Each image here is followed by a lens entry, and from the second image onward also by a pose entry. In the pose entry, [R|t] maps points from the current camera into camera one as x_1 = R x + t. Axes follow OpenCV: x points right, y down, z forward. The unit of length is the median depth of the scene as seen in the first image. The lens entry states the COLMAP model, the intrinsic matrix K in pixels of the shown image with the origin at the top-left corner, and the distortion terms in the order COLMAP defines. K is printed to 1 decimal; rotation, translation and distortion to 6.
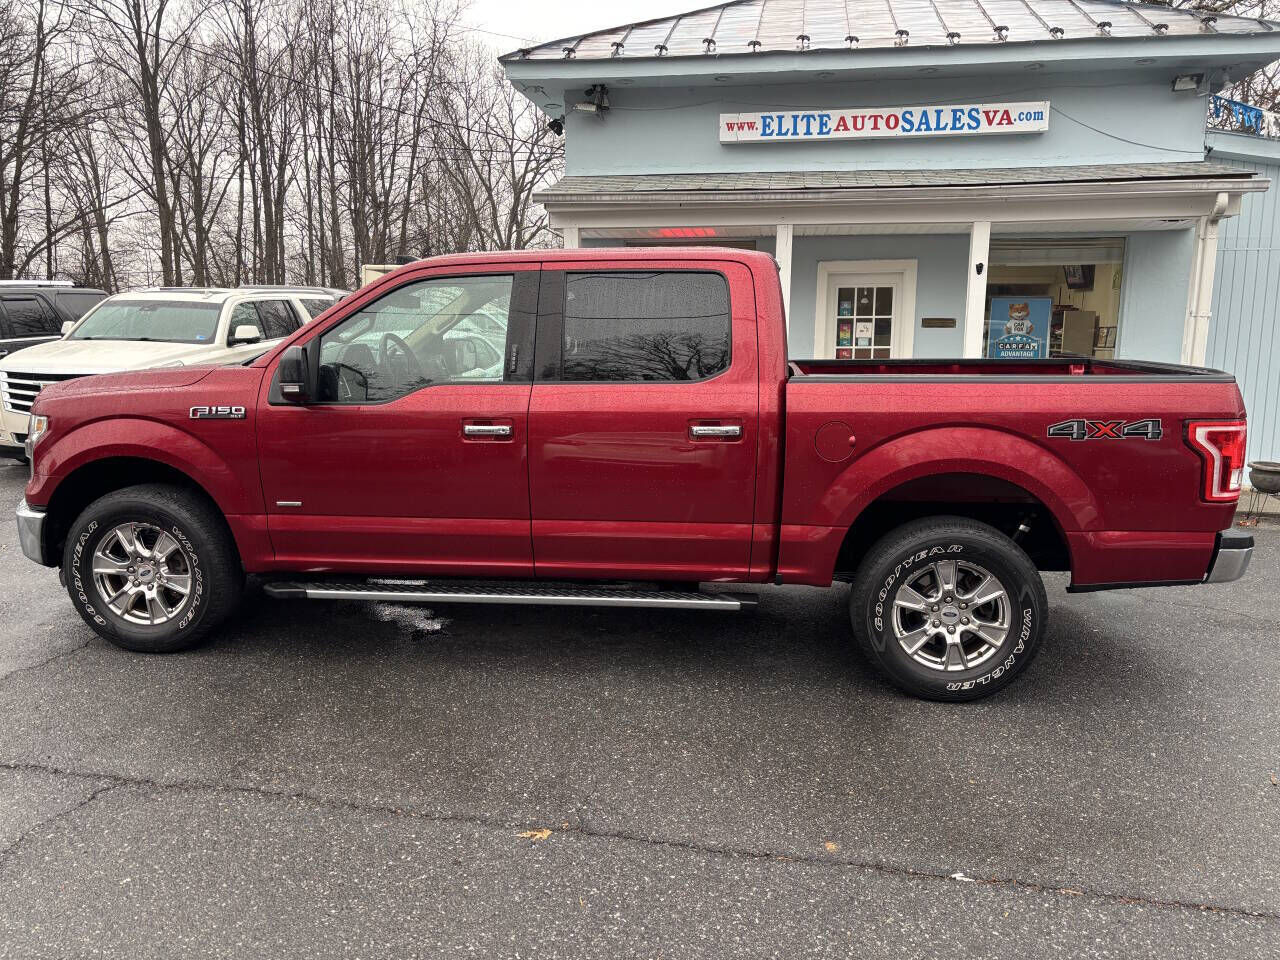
lens RADIAL K [[935.0, 0, 664.5], [0, 935.0, 479.9], [0, 0, 1]] dist [0.034550, -0.009508]
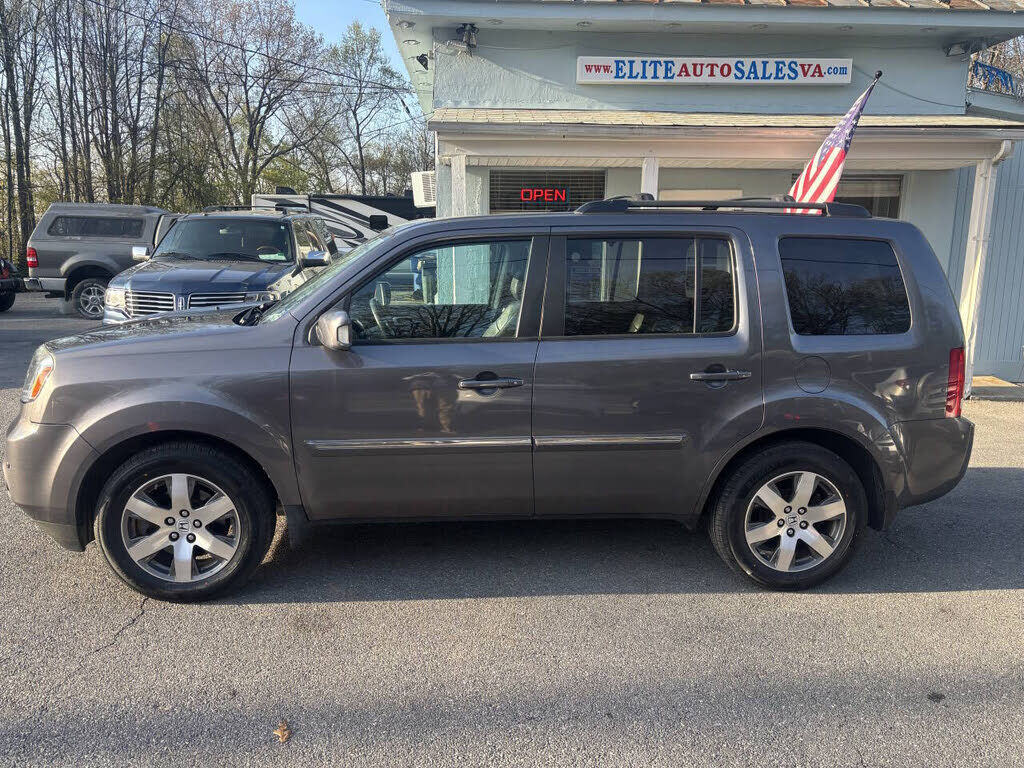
lens RADIAL K [[754.2, 0, 512.4], [0, 754.2, 388.1], [0, 0, 1]] dist [0.041003, -0.024014]
pose [[0.981679, -0.033922, 0.187497, -0.204098], [0.028375, 0.999079, 0.032190, -0.026931], [-0.188416, -0.026280, 0.981738, 0.118852]]
